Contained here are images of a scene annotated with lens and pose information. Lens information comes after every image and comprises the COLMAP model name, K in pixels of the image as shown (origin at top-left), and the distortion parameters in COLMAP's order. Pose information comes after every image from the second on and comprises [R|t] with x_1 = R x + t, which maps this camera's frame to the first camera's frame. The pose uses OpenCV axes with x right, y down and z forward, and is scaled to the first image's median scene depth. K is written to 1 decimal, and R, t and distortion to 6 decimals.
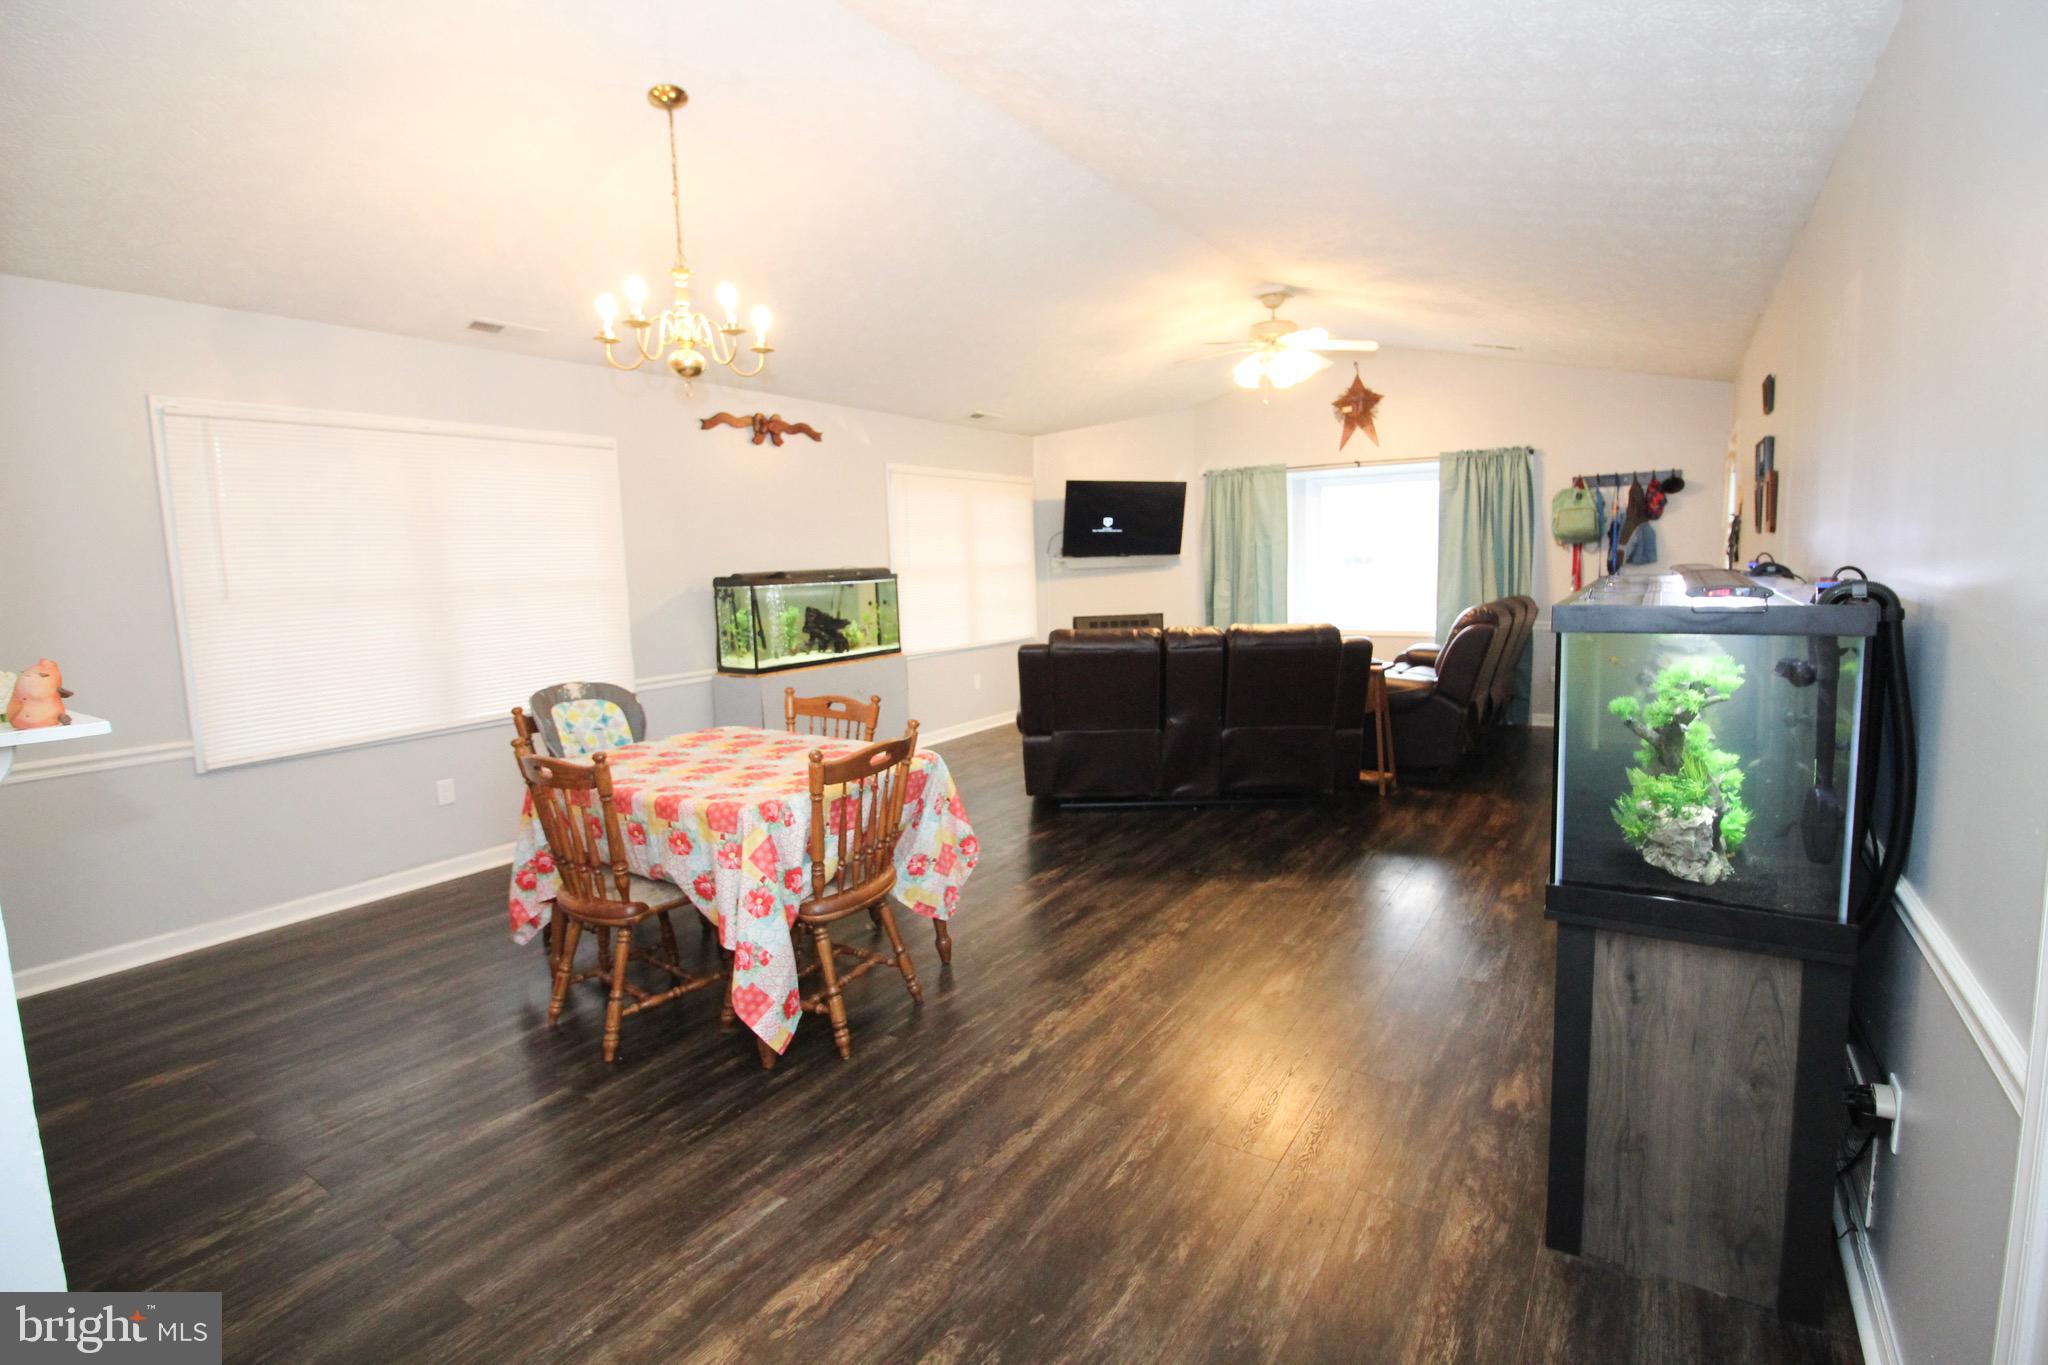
lens RADIAL K [[938.7, 0, 1023.1], [0, 938.7, 676.9], [0, 0, 1]] dist [-0.003369, -0.000240]
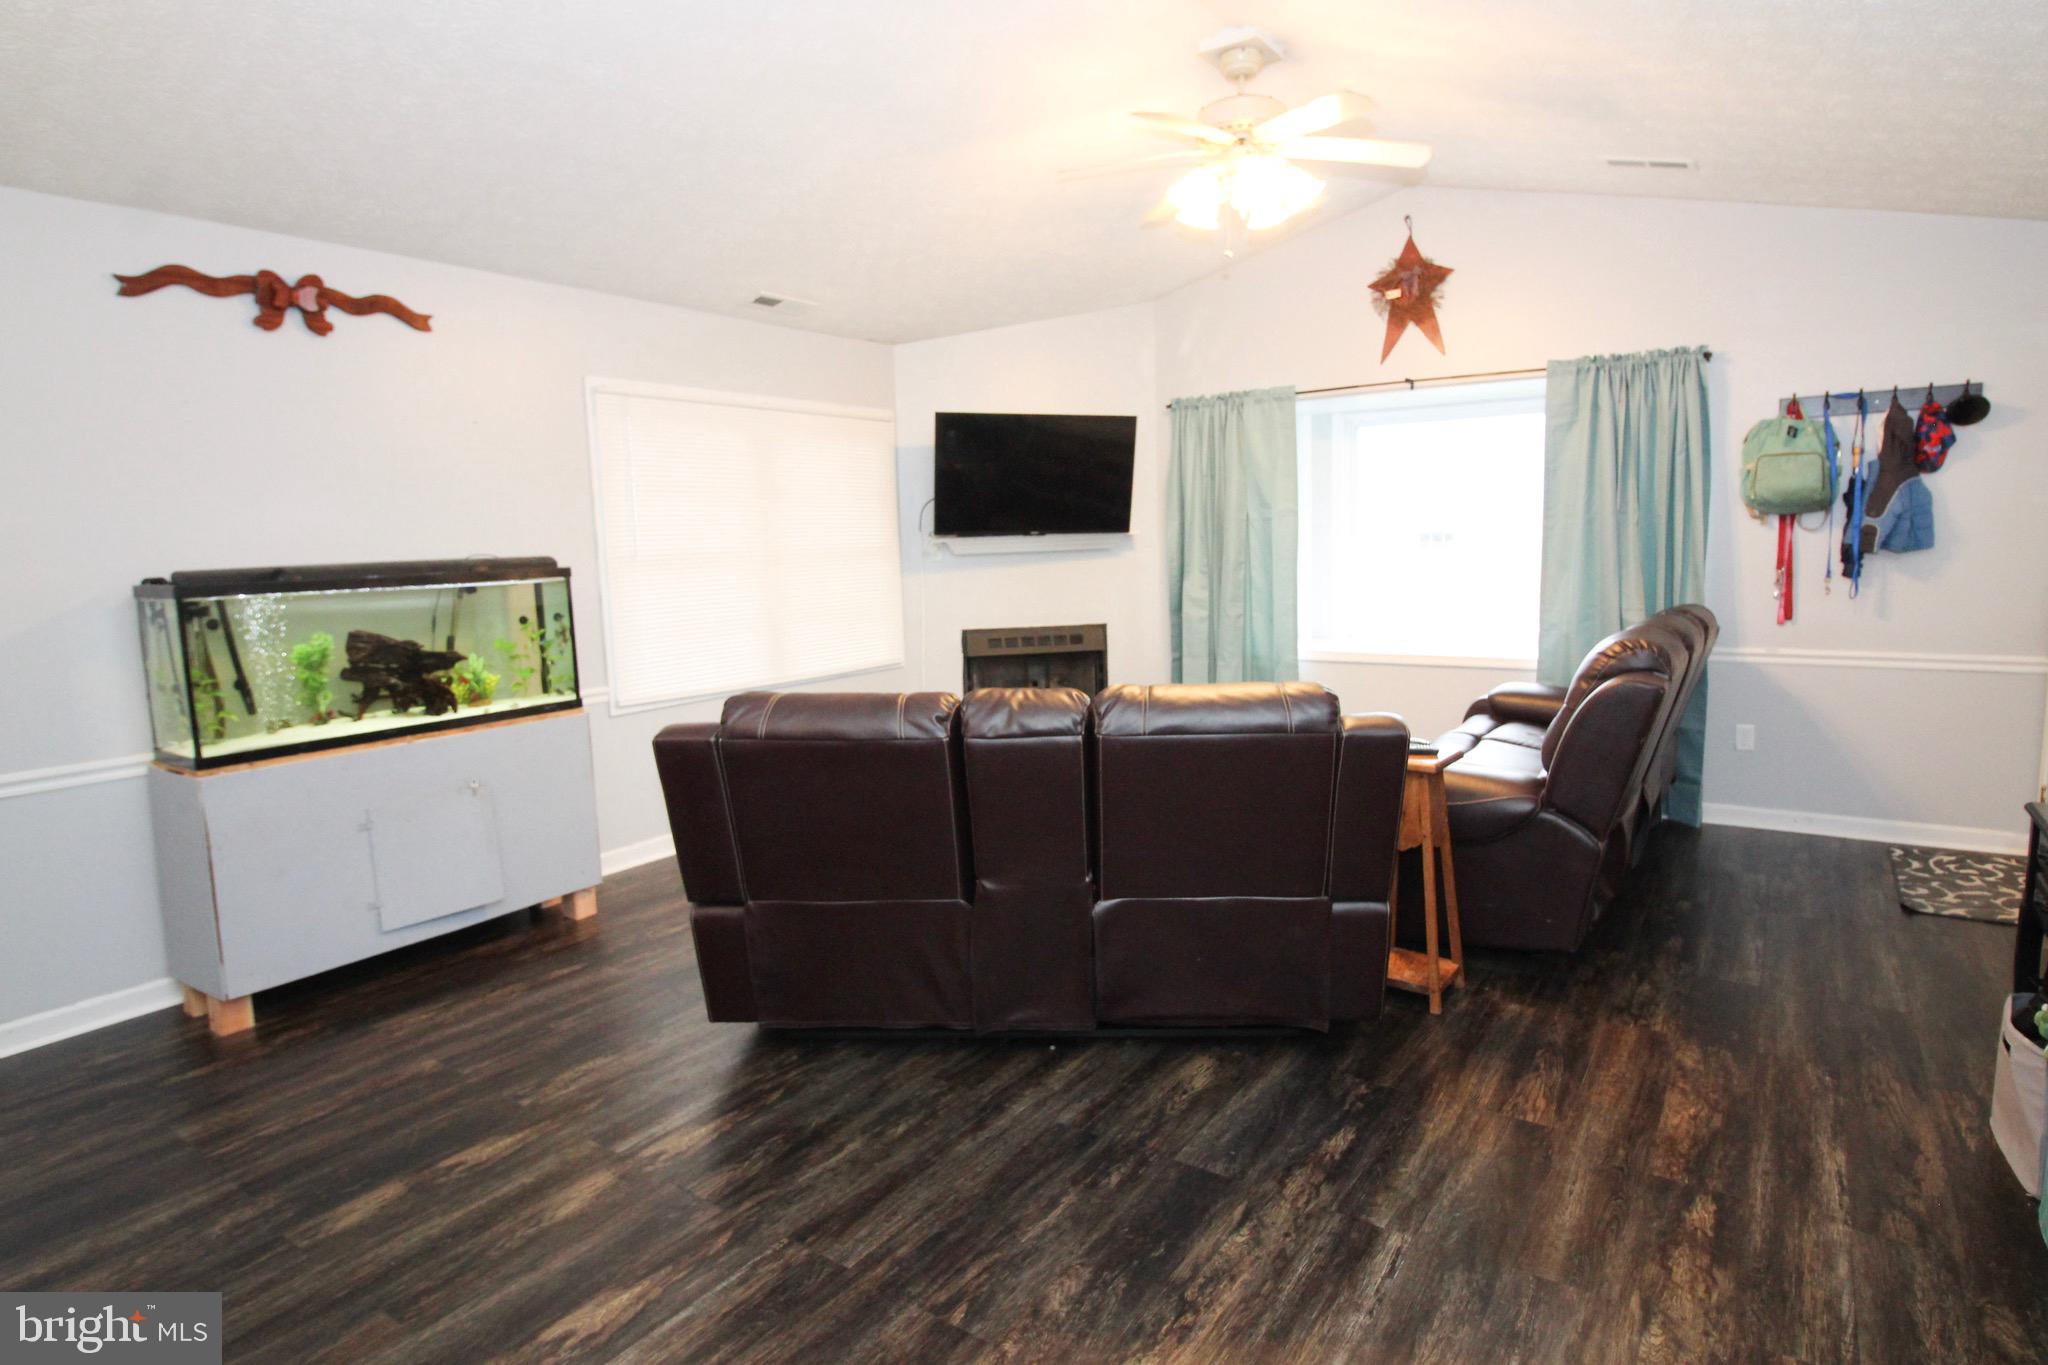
lens RADIAL K [[1081.3, 0, 1024.0], [0, 1081.3, 682.5], [0, 0, 1]] dist [-0.015586, -0.000536]
pose [[0.999735, 0.002774, -0.022870, 0.140653], [-0.002578, 0.999960, 0.008614, -0.044432], [0.022893, -0.008553, 0.999701, 0.336929]]
